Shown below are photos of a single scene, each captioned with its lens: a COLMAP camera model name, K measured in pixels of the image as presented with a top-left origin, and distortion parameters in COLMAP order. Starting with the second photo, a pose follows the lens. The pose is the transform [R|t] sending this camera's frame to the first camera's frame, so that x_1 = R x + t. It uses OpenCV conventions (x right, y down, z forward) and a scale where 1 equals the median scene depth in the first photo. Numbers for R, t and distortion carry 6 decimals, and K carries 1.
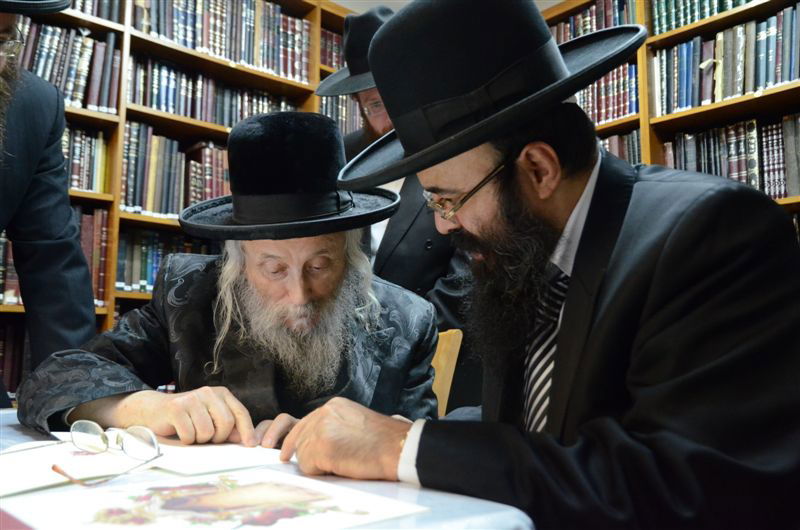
lens RADIAL K [[673.1, 0, 400.0], [0, 673.1, 265.0], [0, 0, 1]] dist [-0.043391, 0.106595]
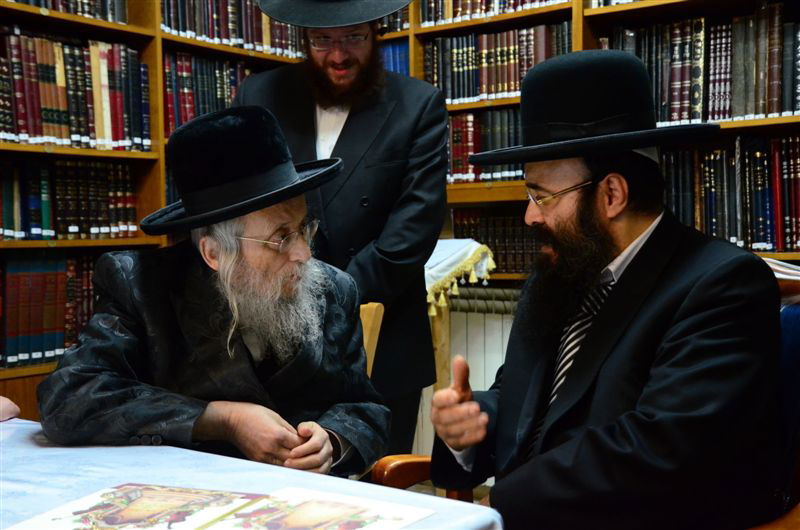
lens RADIAL K [[1000.6, 0, 400.0], [0, 1000.6, 265.0], [0, 0, 1]] dist [0.103357, 0.089106]
pose [[0.982262, -0.025400, 0.185785, -0.090110], [-0.003503, 0.988125, 0.153615, -0.105229], [-0.187481, -0.151541, 0.970508, -0.214922]]
